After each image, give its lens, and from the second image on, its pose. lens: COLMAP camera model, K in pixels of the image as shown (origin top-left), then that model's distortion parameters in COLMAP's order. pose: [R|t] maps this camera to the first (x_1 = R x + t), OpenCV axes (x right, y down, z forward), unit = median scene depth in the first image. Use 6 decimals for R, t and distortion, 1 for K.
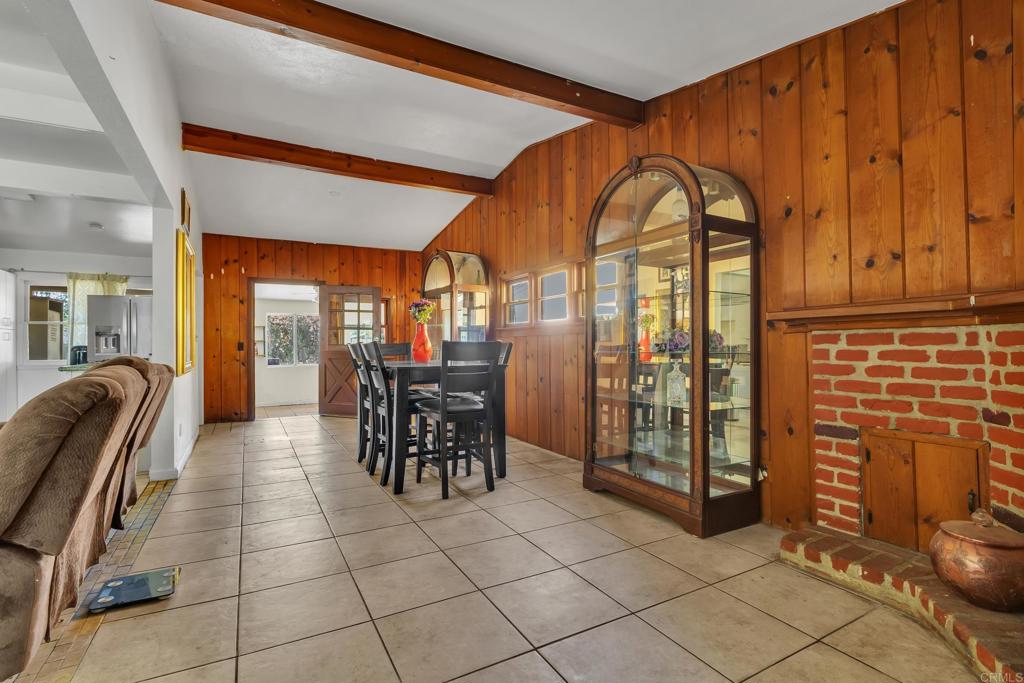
lens RADIAL K [[491.4, 0, 513.7], [0, 491.4, 342.5], [0, 0, 1]] dist [-0.000727, -0.000520]
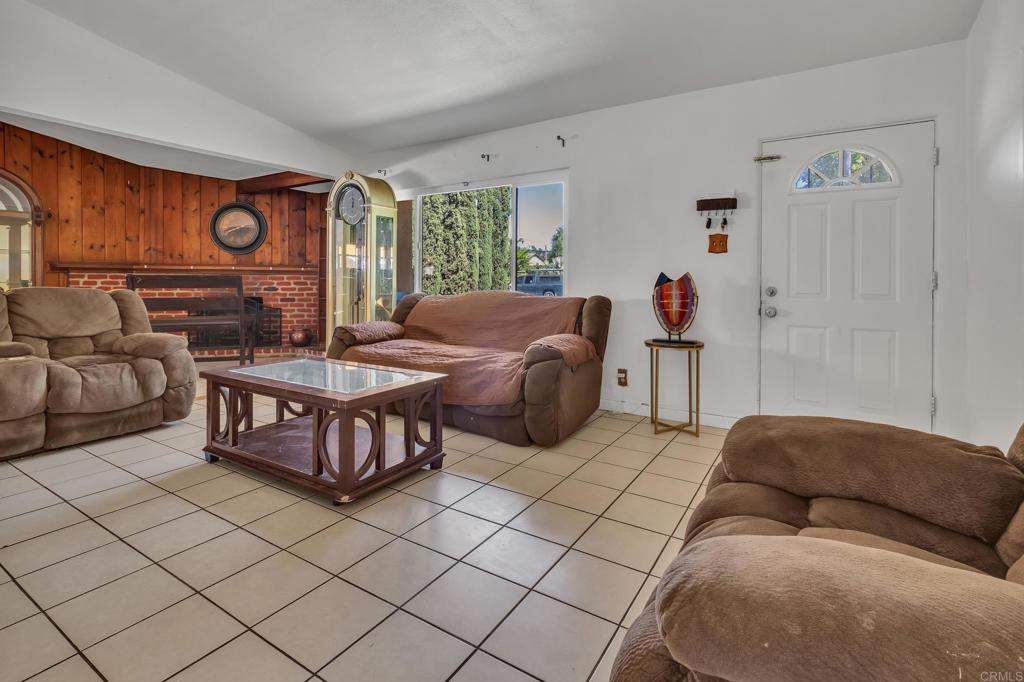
lens RADIAL K [[484.2, 0, 516.7], [0, 484.2, 286.4], [0, 0, 1]] dist [-0.003906, 0.000397]
pose [[-0.489399, -0.003687, 0.872052, -1.725160], [-0.008753, 0.999961, -0.000685, 0.017348], [-0.872016, -0.007968, -0.489413, 0.201603]]
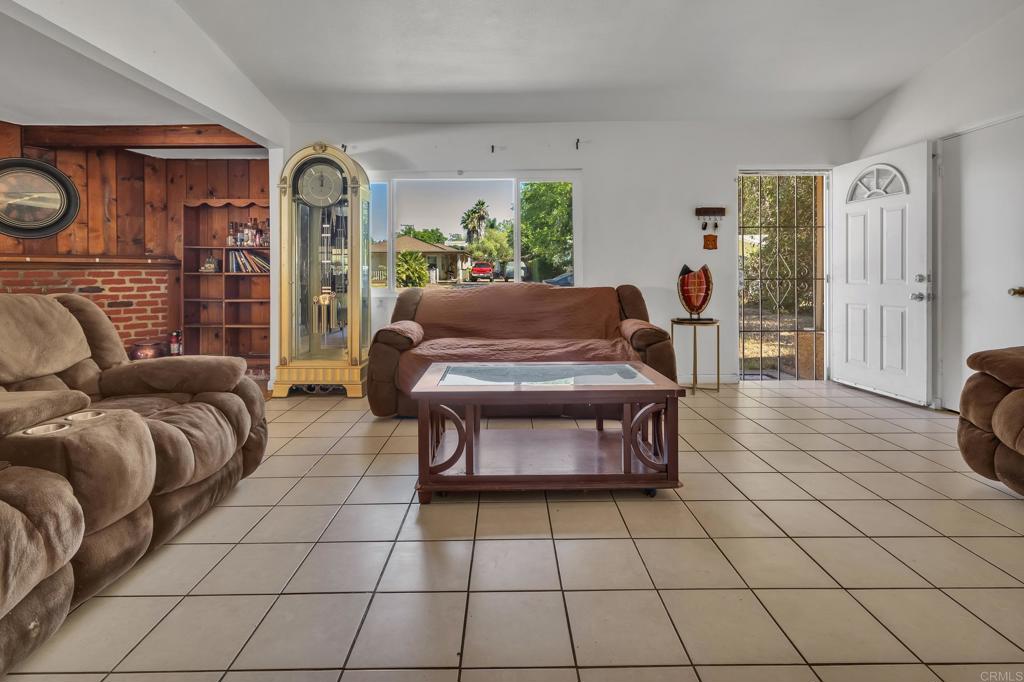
lens RADIAL K [[484.2, 0, 508.8], [0, 484.2, 276.9], [0, 0, 1]] dist [-0.003906, 0.000397]
pose [[-0.877488, 0.010711, 0.479479, -1.224143], [0.010392, 0.999940, -0.003319, 0.016362], [-0.479486, 0.002071, -0.877547, 0.719828]]
